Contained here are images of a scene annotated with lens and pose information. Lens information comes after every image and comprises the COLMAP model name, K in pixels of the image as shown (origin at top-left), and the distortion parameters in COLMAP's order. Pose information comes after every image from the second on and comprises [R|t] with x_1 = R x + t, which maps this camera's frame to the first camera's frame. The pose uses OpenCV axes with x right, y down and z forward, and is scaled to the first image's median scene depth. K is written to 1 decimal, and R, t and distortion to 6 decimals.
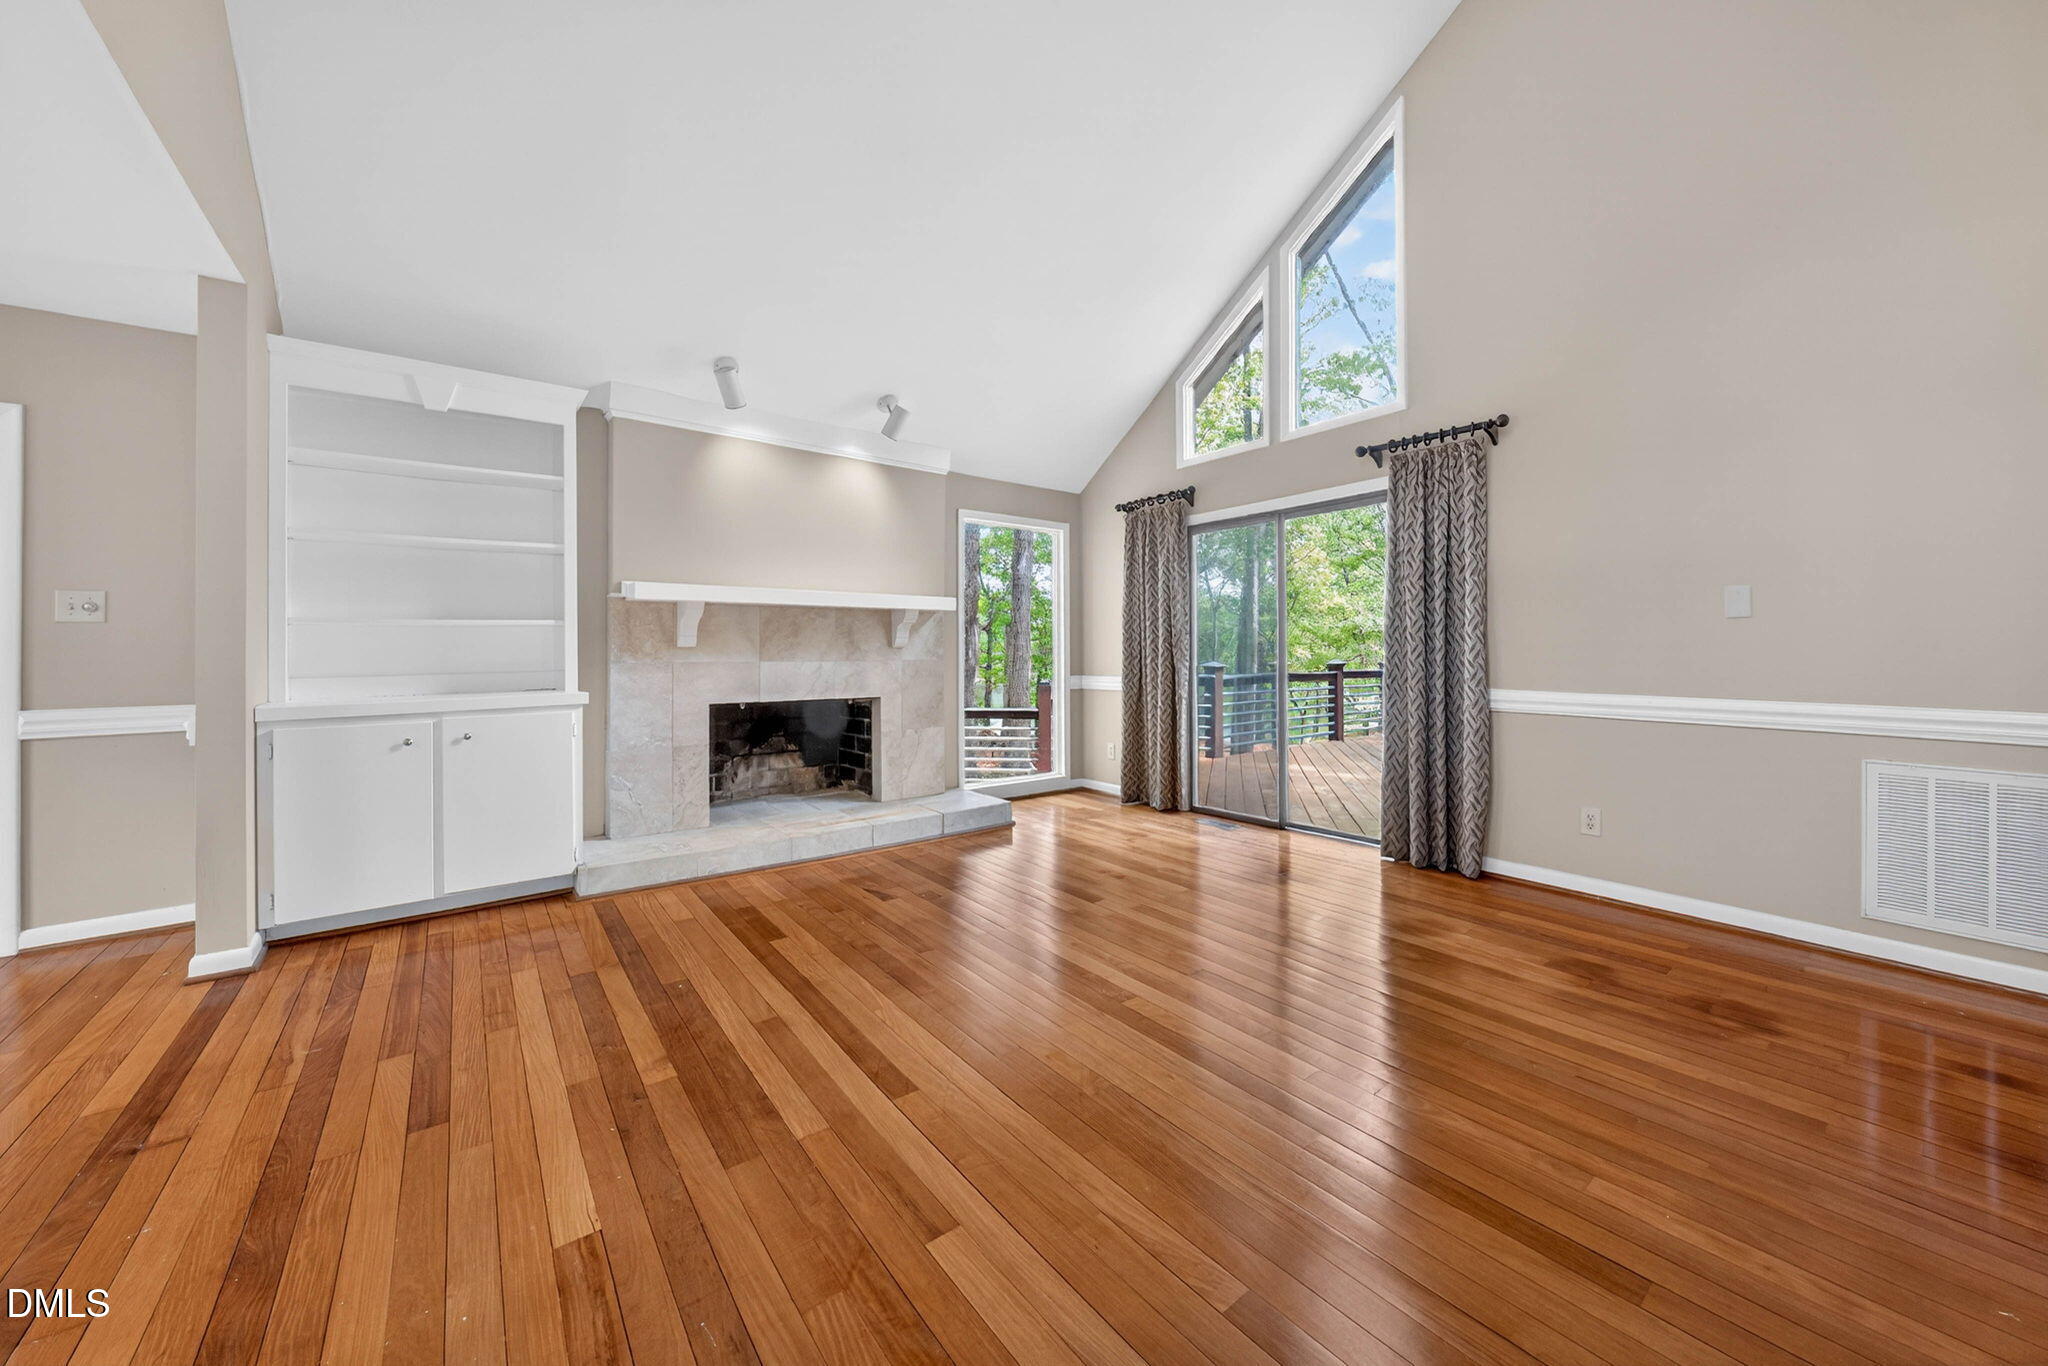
lens RADIAL K [[746.4, 0, 1040.9], [0, 746.4, 647.3], [0, 0, 1]] dist [-0.000010, 0.000129]
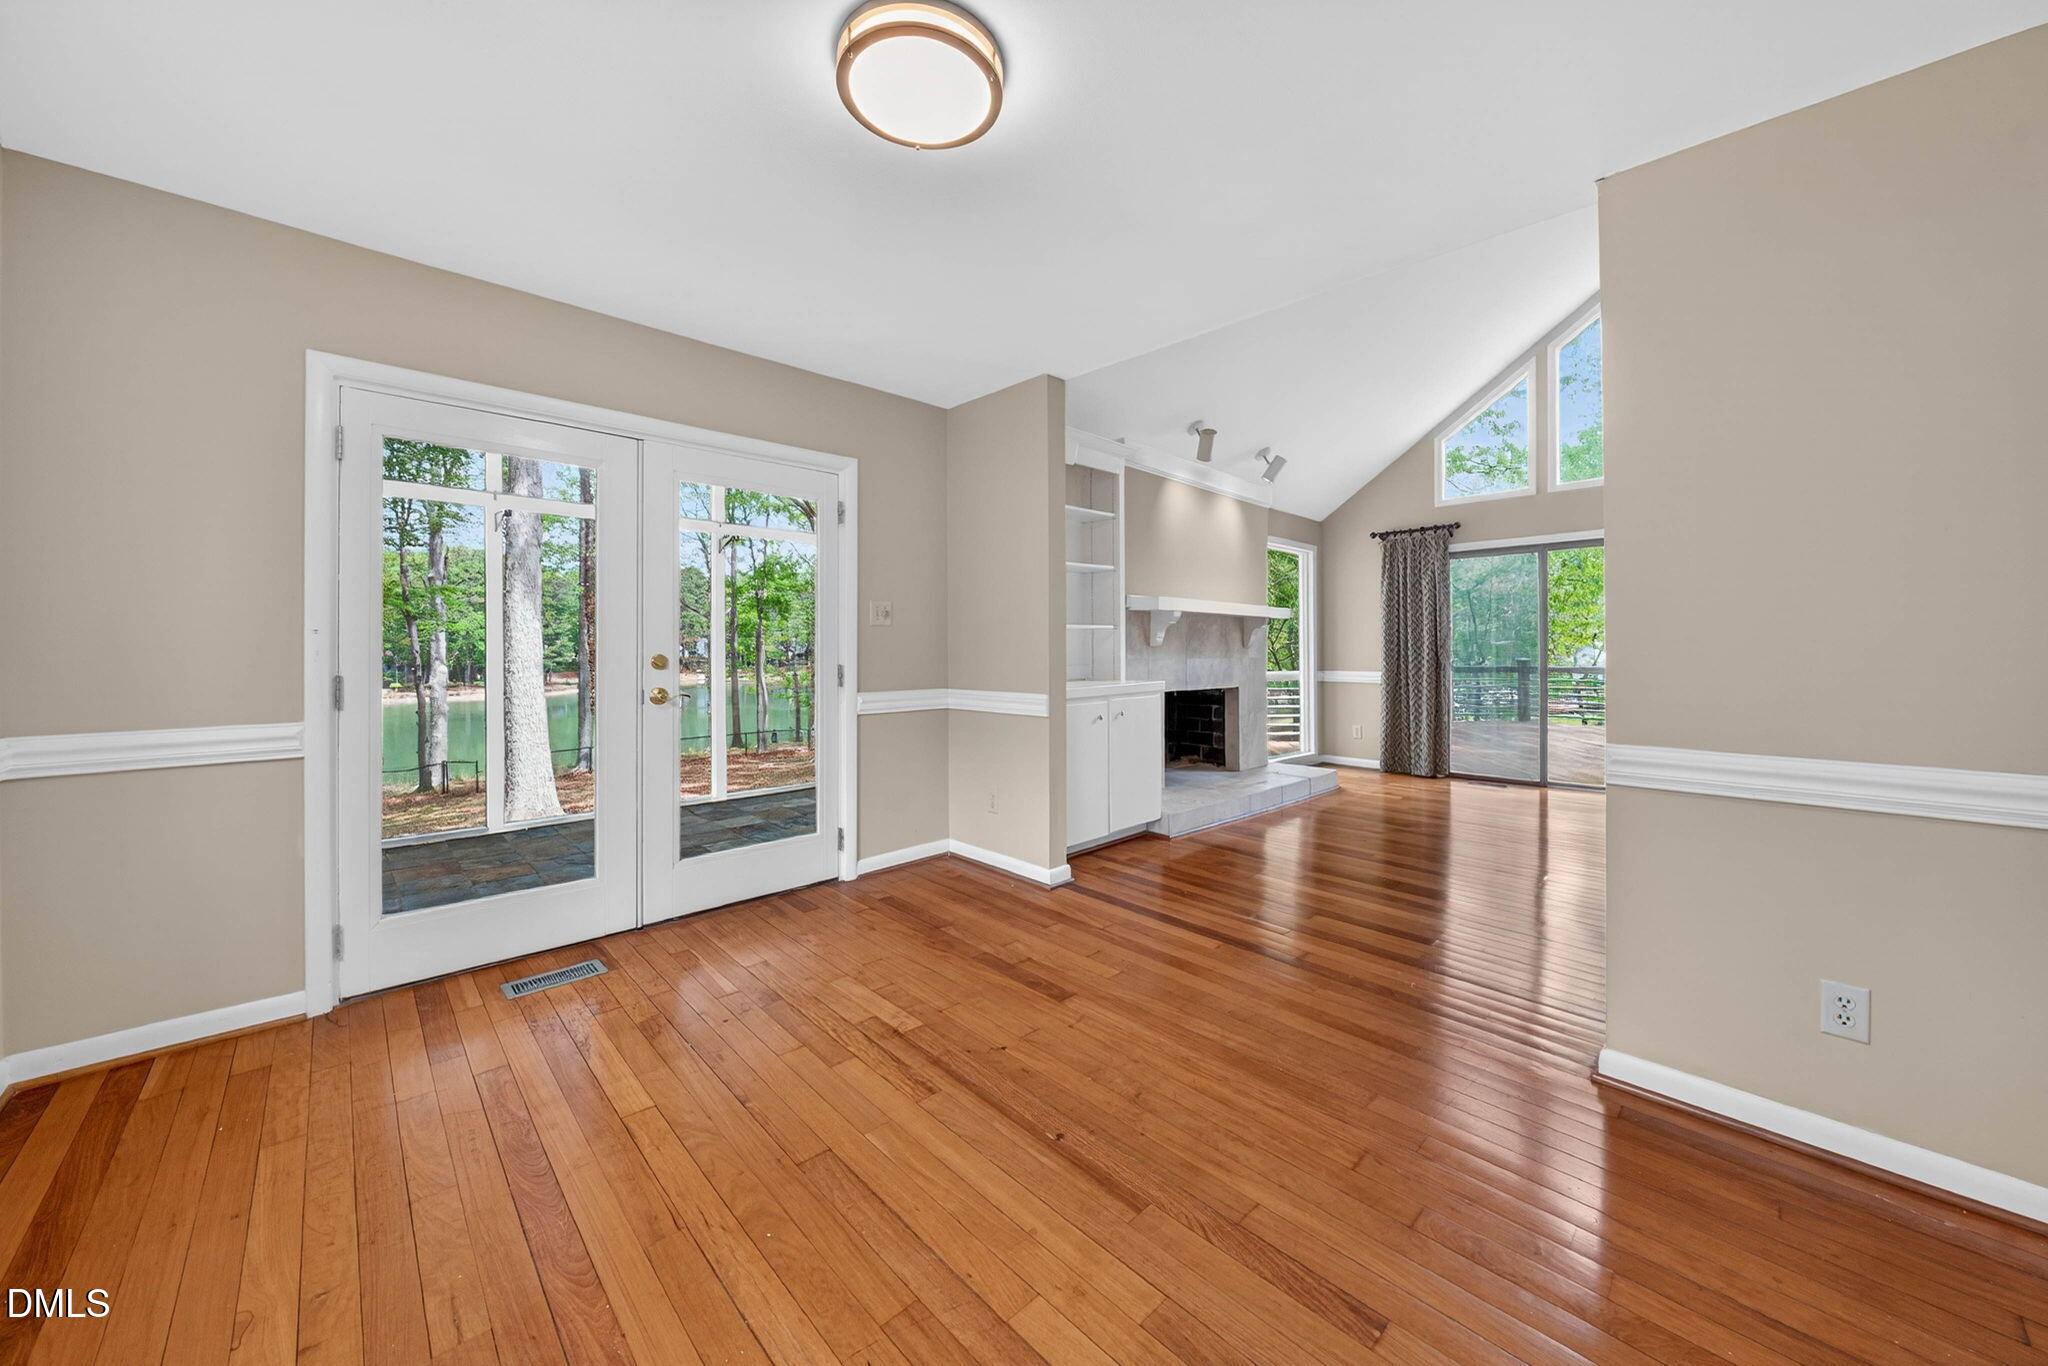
lens RADIAL K [[746.4, 0, 1040.9], [0, 746.4, 647.3], [0, 0, 1]] dist [-0.000010, 0.000129]
pose [[0.993061, 0.004799, 0.117500, -0.729956], [-0.004877, 0.999988, 0.000373, 0.001611], [-0.117497, -0.000943, 0.993073, -0.206129]]
